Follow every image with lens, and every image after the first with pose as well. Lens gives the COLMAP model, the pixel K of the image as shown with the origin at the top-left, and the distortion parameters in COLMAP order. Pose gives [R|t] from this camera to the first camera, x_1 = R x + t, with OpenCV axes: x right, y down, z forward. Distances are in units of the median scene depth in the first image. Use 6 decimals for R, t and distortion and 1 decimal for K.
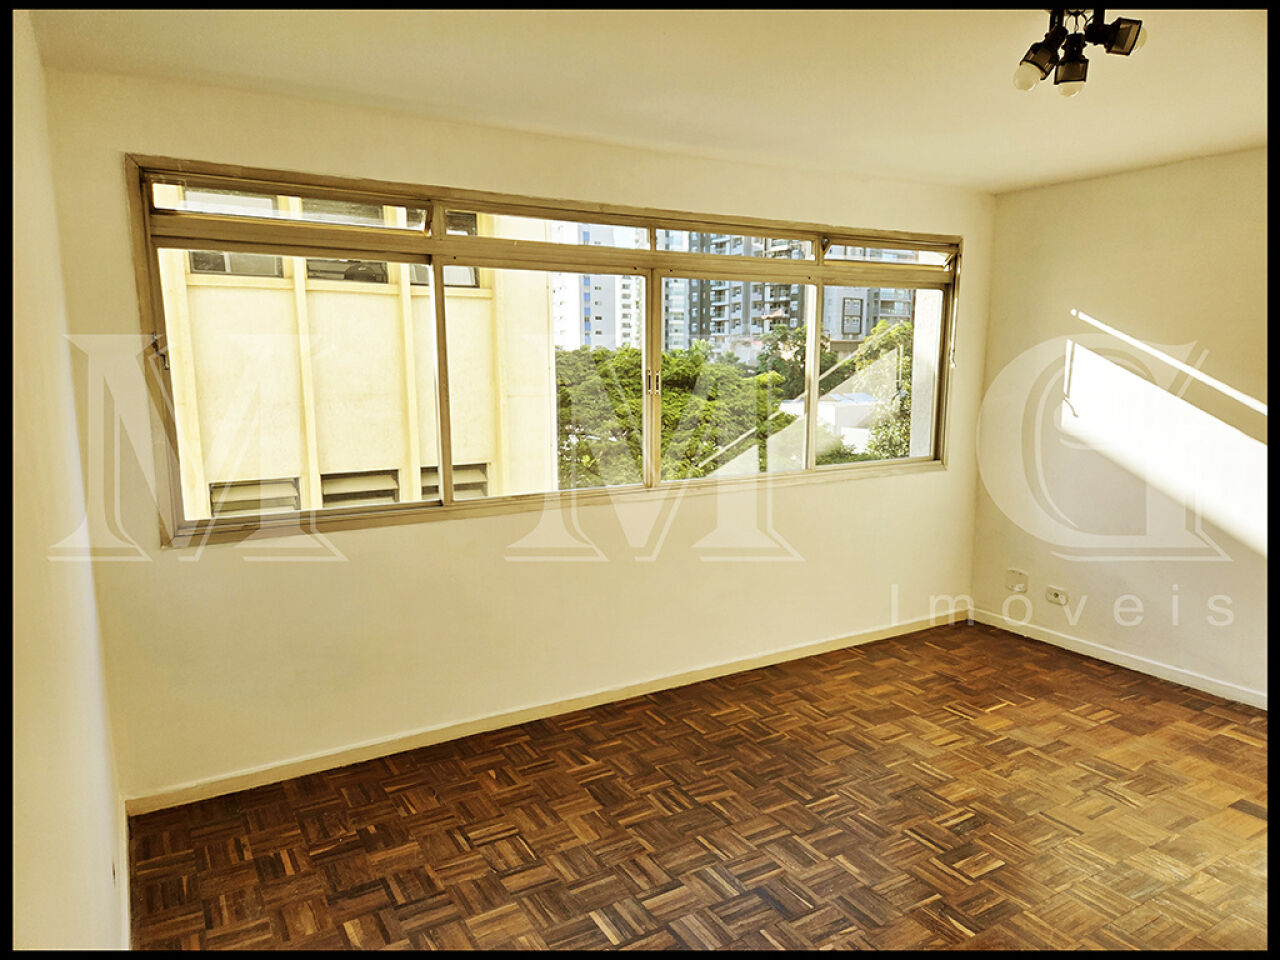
lens RADIAL K [[837.0, 0, 652.4], [0, 837.0, 503.6], [0, 0, 1]] dist [0.083446, -0.078424]
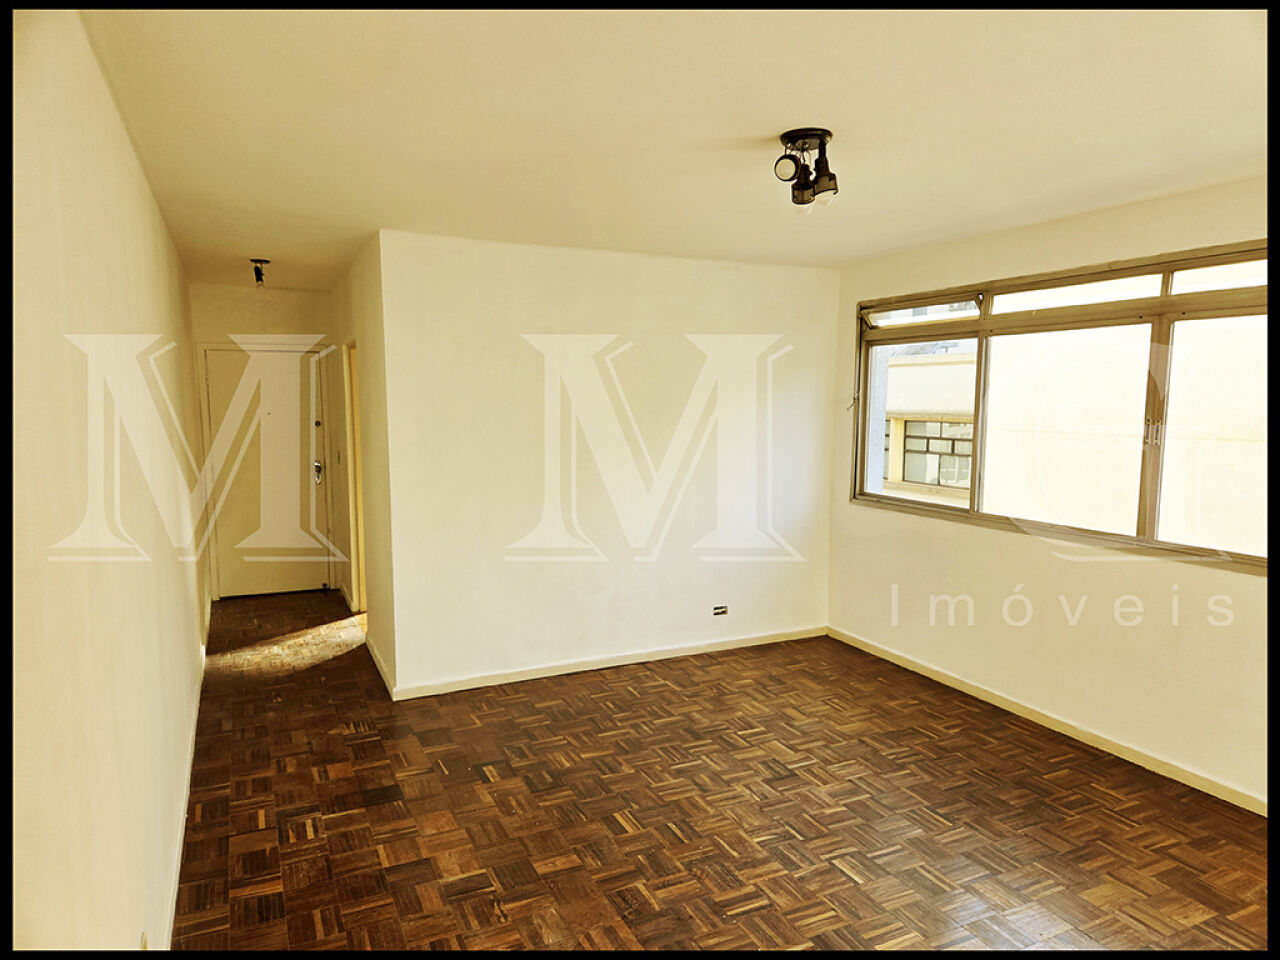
lens RADIAL K [[837.0, 0, 652.4], [0, 837.0, 503.6], [0, 0, 1]] dist [0.083446, -0.078424]
pose [[-0.080247, 0.130818, -0.988153, 1.084371], [-0.172418, 0.974585, 0.143024, -0.113717], [0.981750, 0.181853, -0.055652, 0.548054]]
